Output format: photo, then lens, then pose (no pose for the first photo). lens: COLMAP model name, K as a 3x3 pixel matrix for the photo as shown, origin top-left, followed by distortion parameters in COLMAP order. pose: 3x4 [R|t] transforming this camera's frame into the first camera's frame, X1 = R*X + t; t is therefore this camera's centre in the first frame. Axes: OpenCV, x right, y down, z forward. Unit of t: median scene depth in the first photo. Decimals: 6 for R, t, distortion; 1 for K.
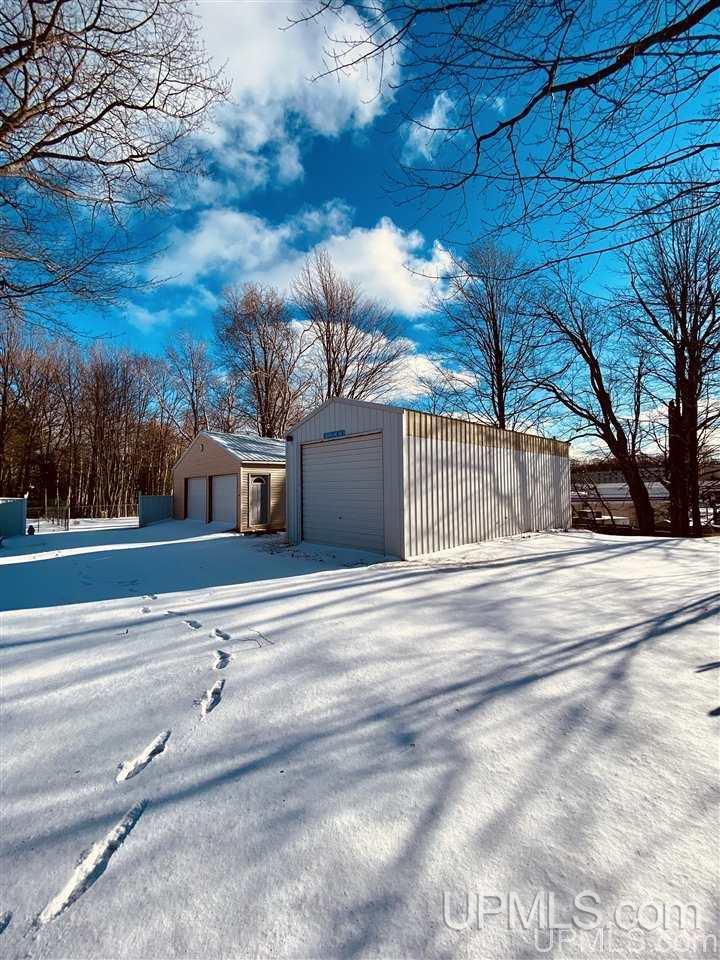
lens RADIAL K [[394.9, 0, 358.6], [0, 394.9, 478.7], [0, 0, 1]] dist [0.001085, 0.000100]
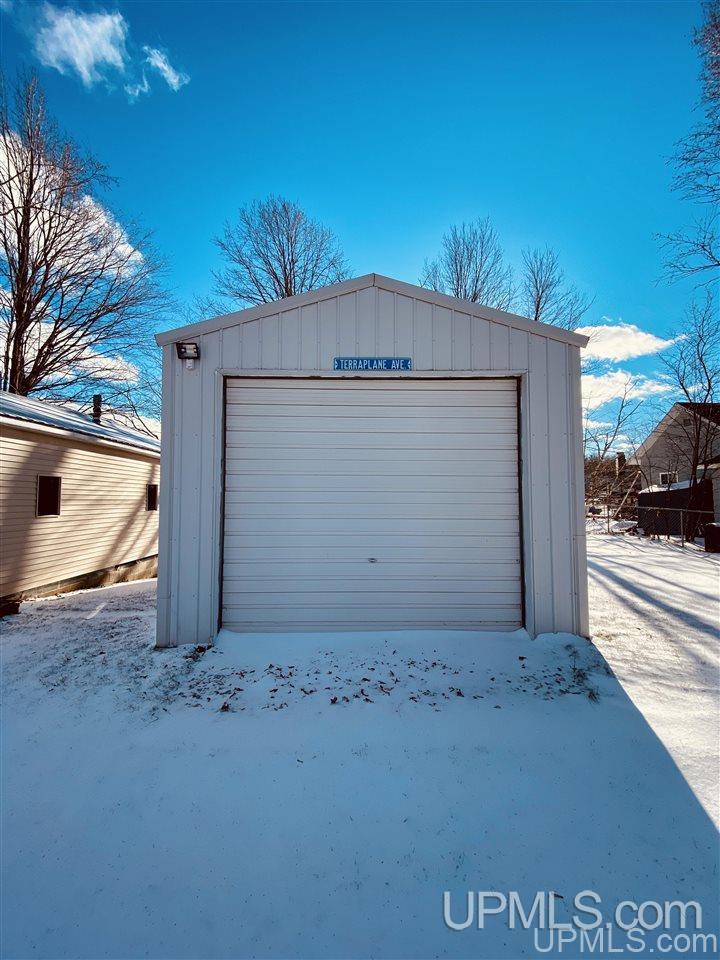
lens RADIAL K [[394.9, 0, 360.3], [0, 394.9, 479.2], [0, 0, 1]] dist [0.001085, 0.000100]
pose [[0.641913, 0.041877, 0.765633, -0.348760], [-0.027520, 0.999122, -0.031575, 0.021957], [-0.766284, -0.000802, 0.642502, 0.655676]]
